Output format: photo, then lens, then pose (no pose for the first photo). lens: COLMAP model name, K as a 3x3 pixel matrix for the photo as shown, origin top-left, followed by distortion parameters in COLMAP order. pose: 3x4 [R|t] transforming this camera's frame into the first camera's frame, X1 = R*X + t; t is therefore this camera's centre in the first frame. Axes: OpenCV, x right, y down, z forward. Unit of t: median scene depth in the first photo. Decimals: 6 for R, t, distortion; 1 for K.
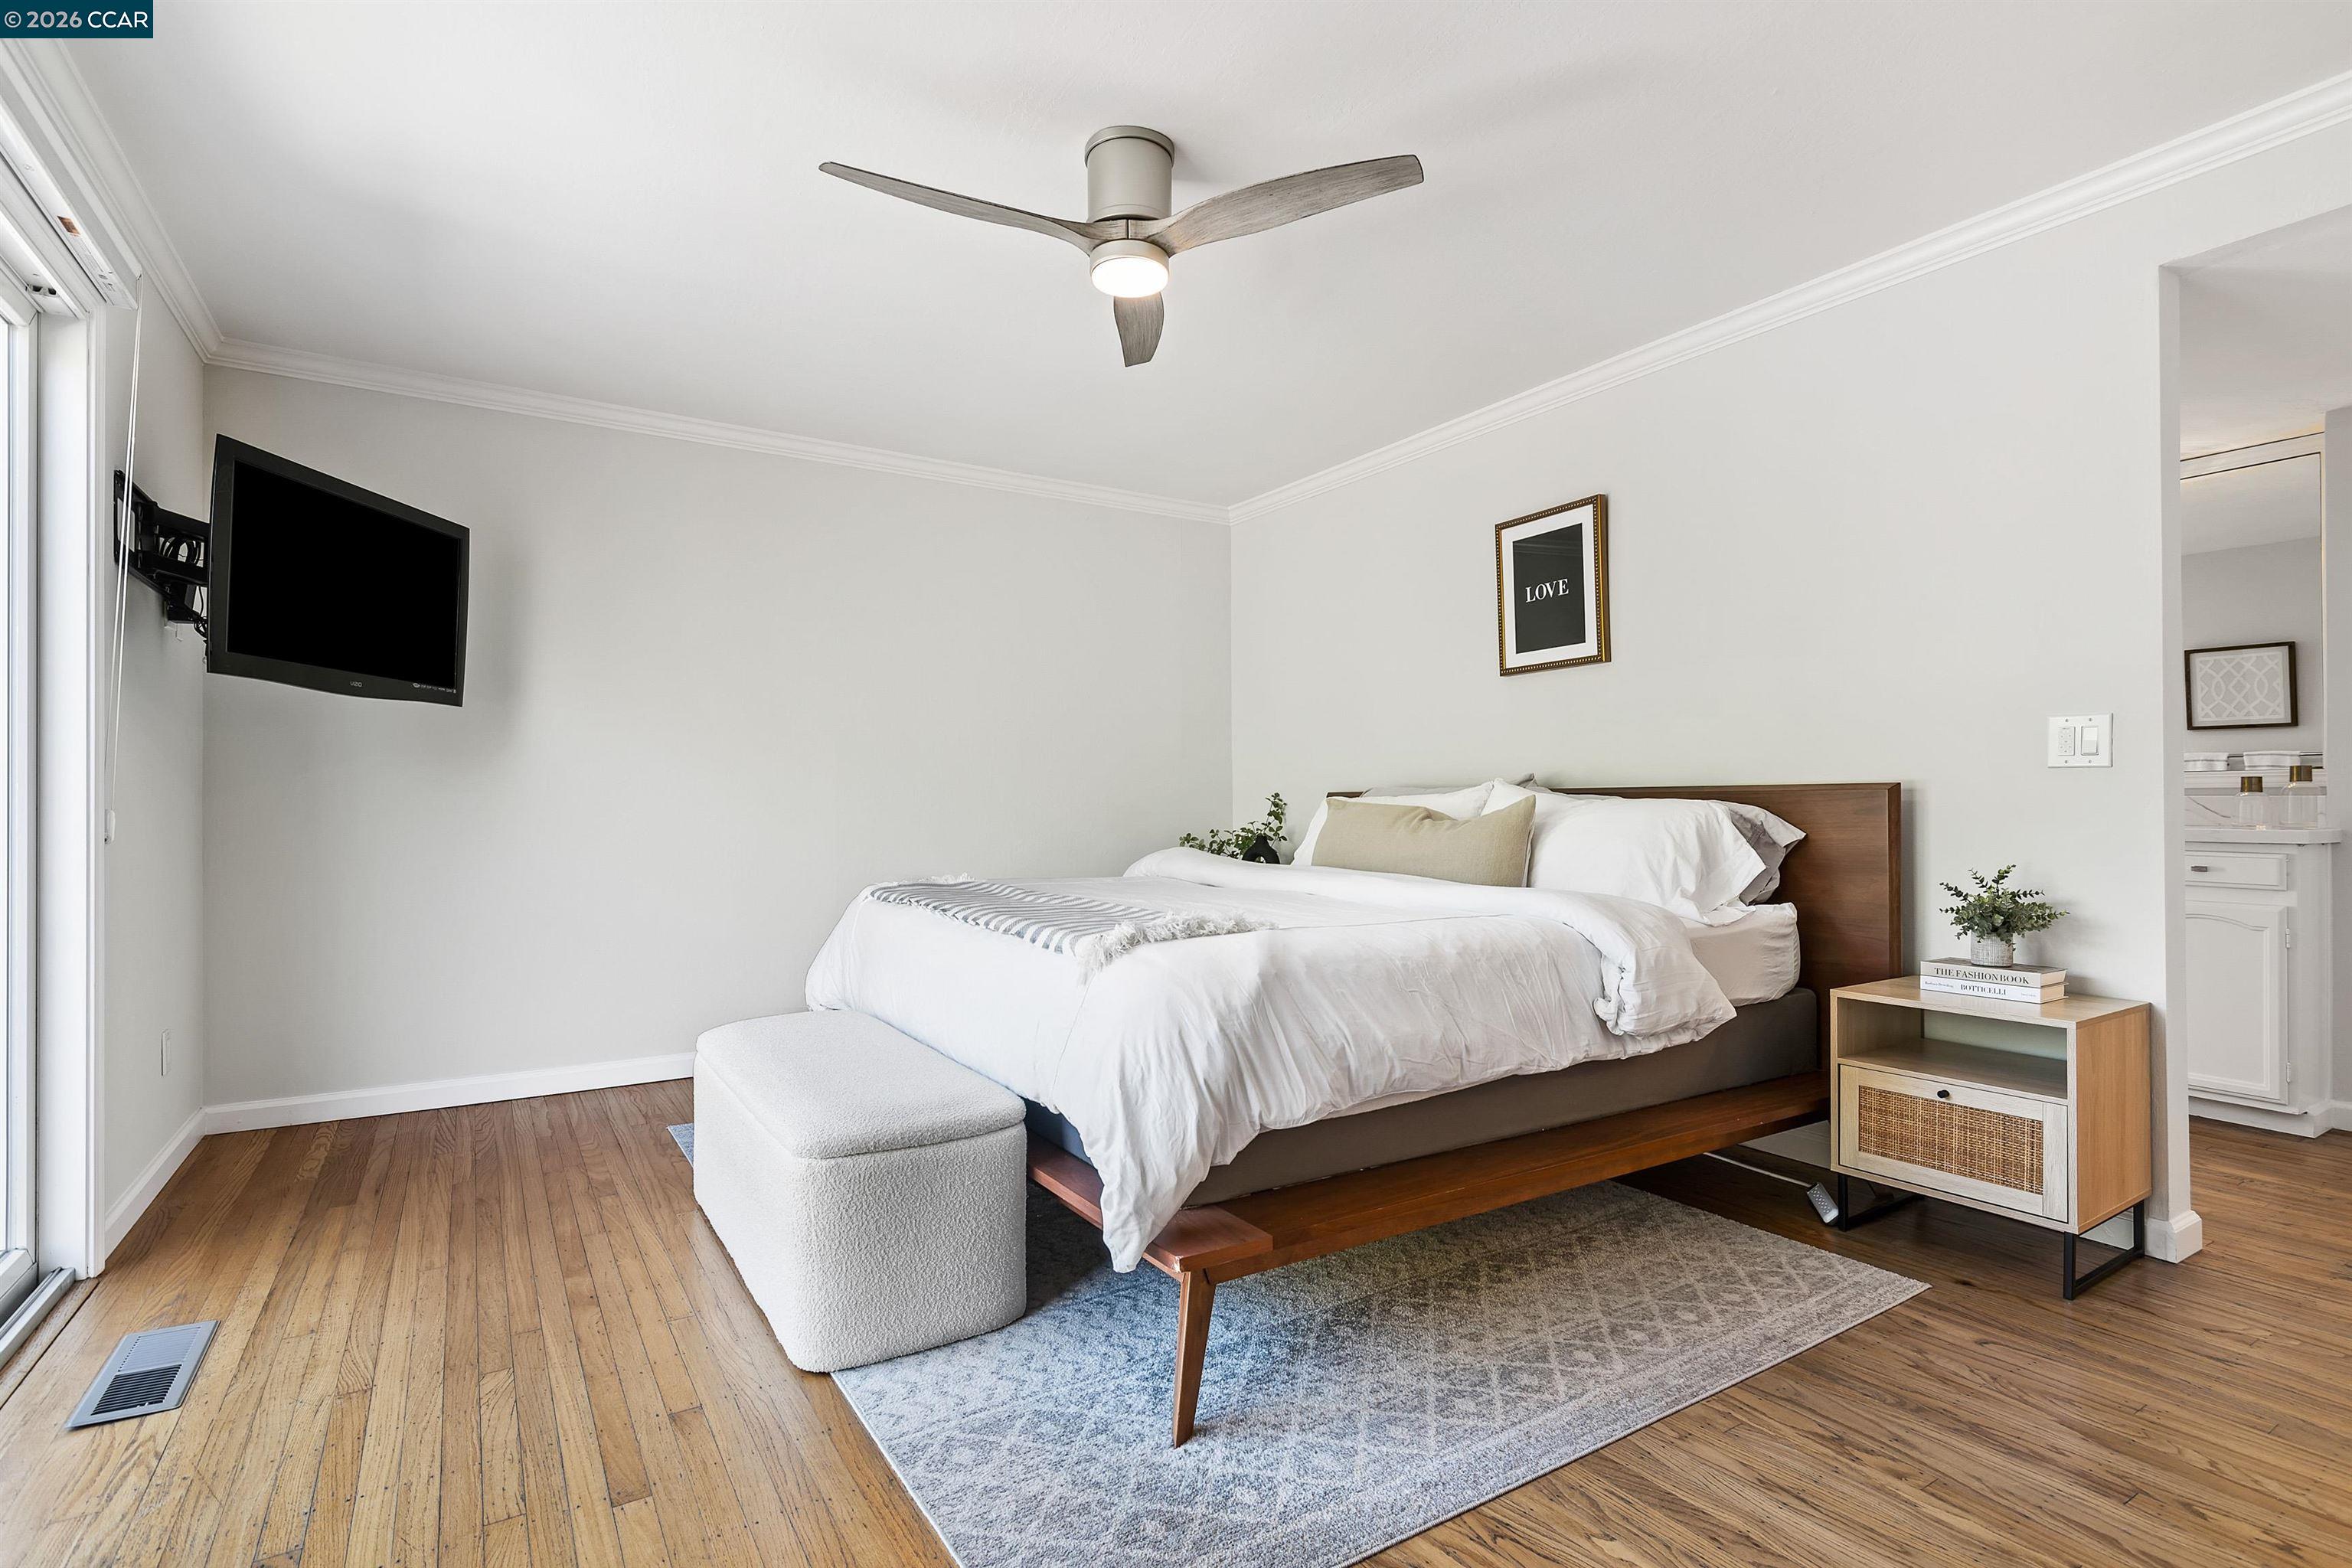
lens RADIAL K [[1146.7, 0, 1195.2], [0, 1146.7, 790.8], [0, 0, 1]] dist [-0.000149, 0.002766]
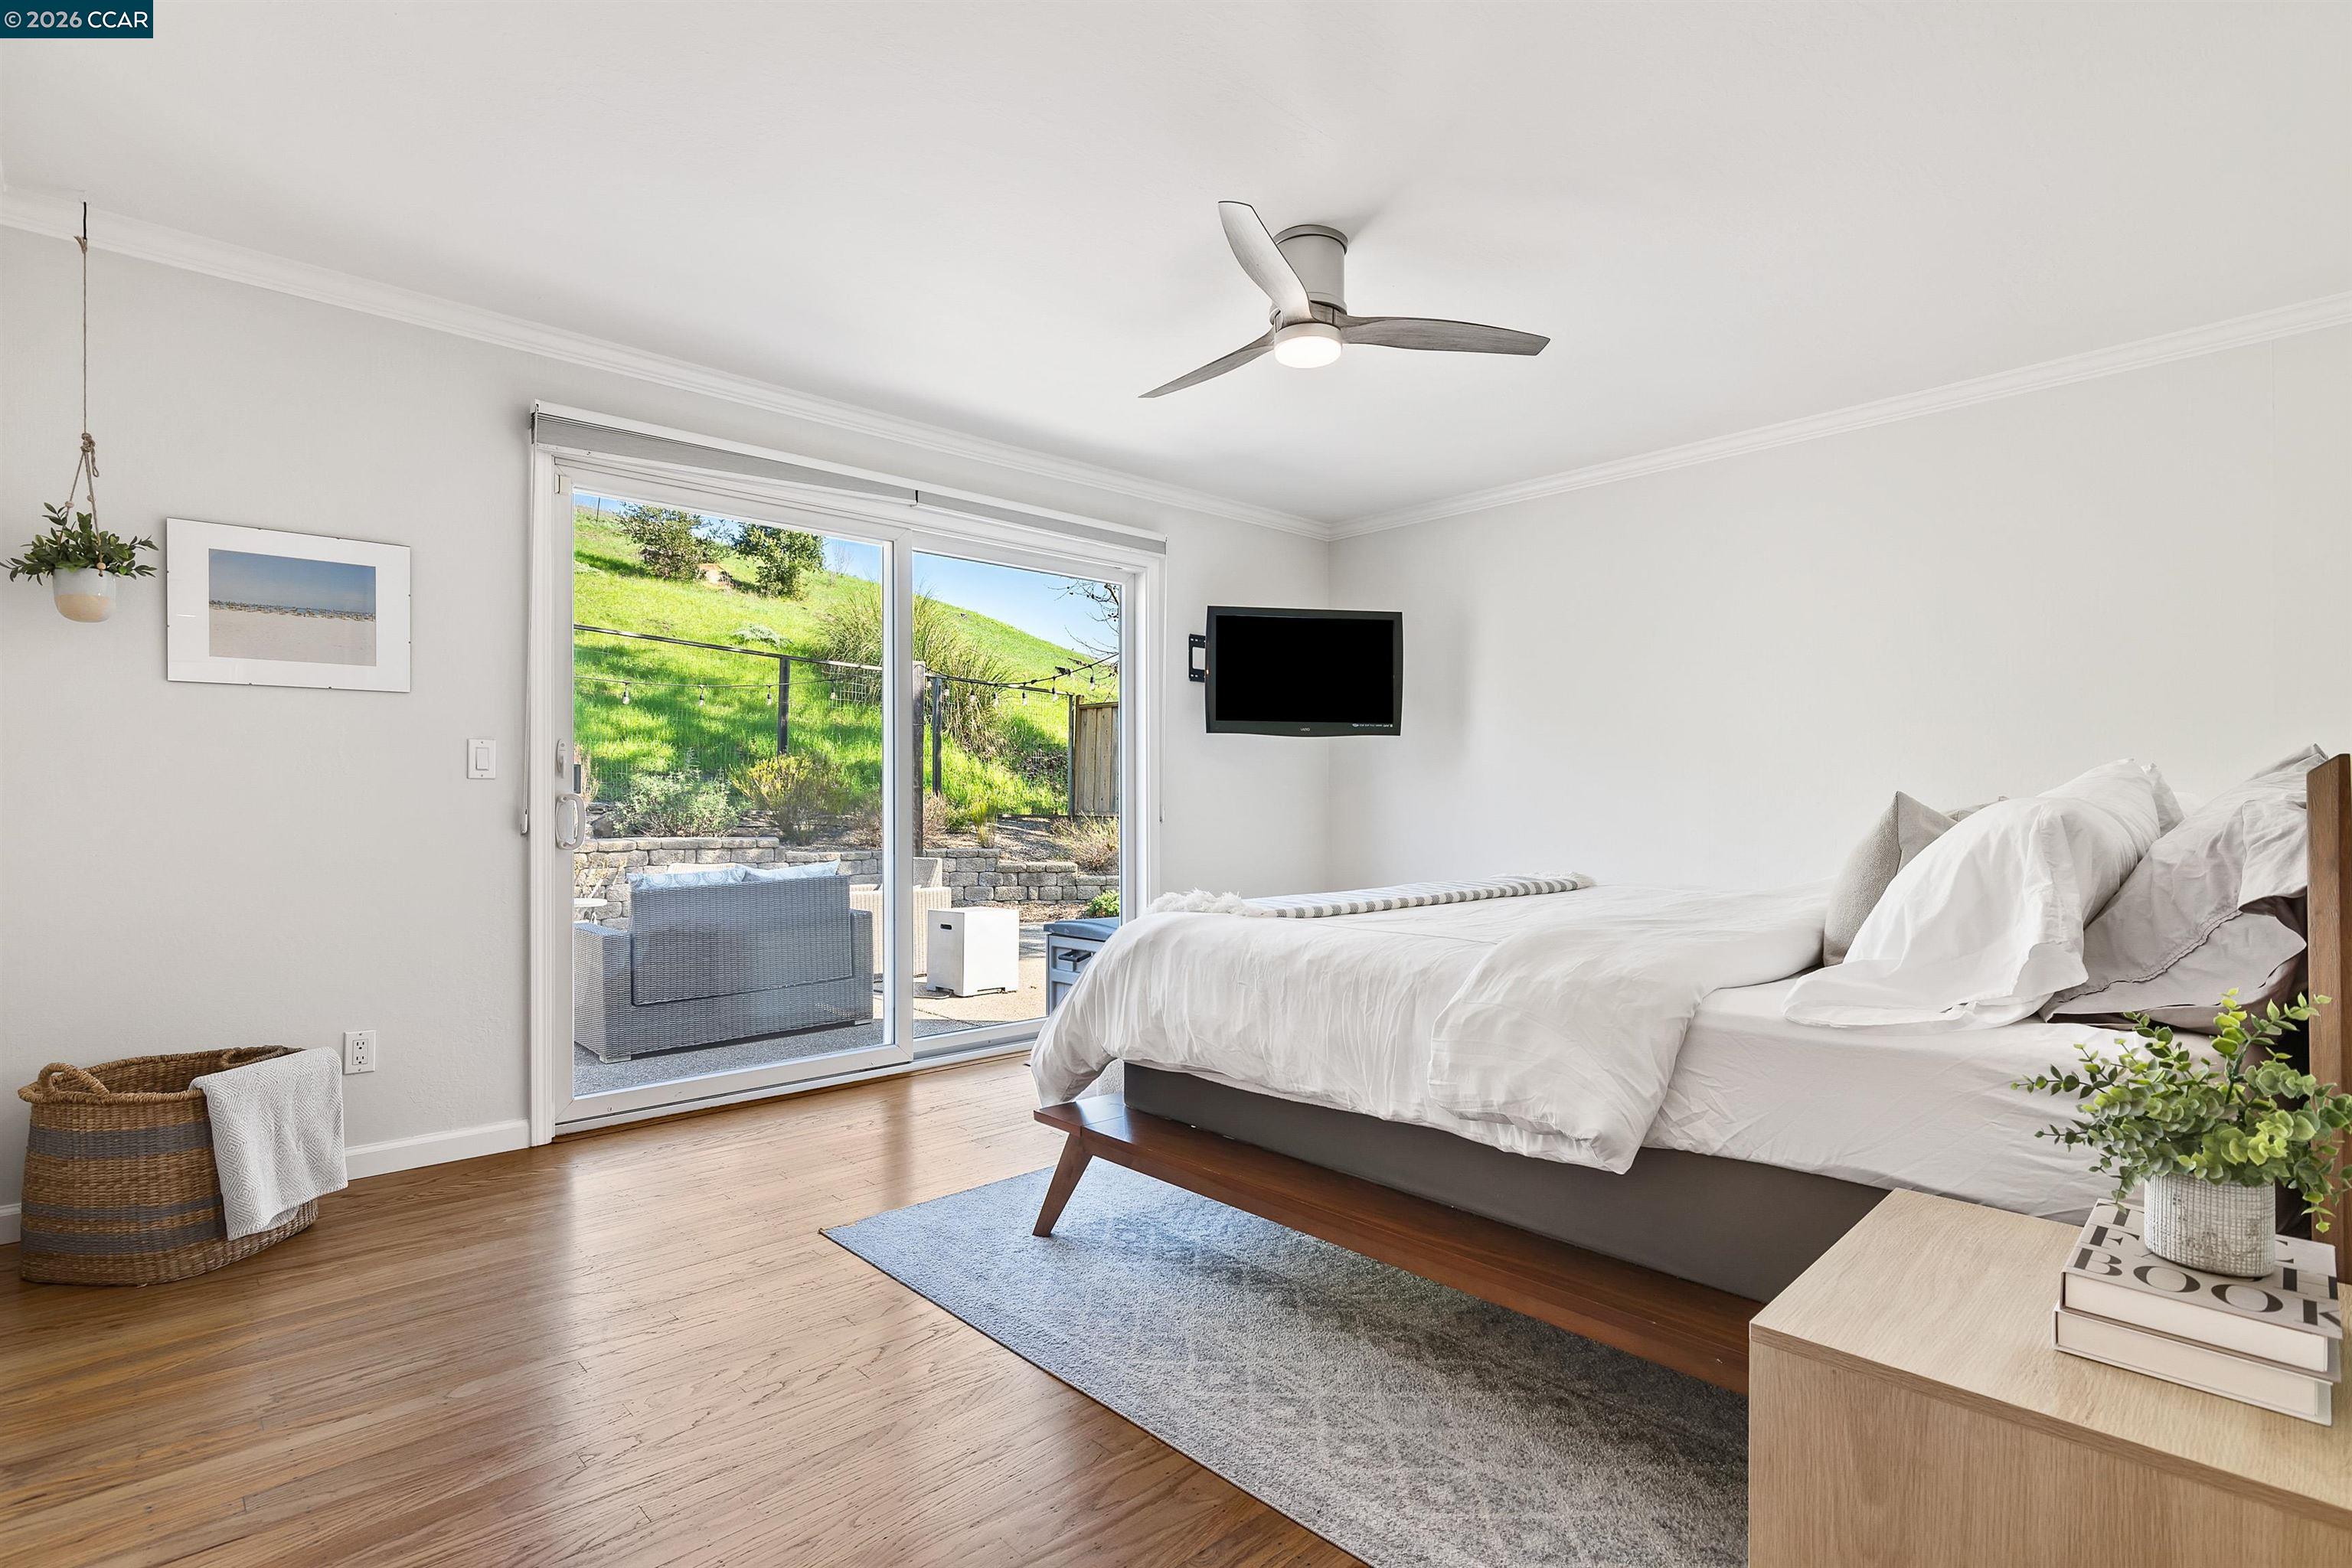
lens RADIAL K [[1146.7, 0, 1174.1], [0, 1146.7, 788.9], [0, 0, 1]] dist [-0.000149, 0.002766]
pose [[0.176704, -0.008362, -0.984228, 1.132065], [0.010247, 0.999925, -0.006655, 0.001785], [0.984211, -0.008910, 0.176777, 0.699558]]
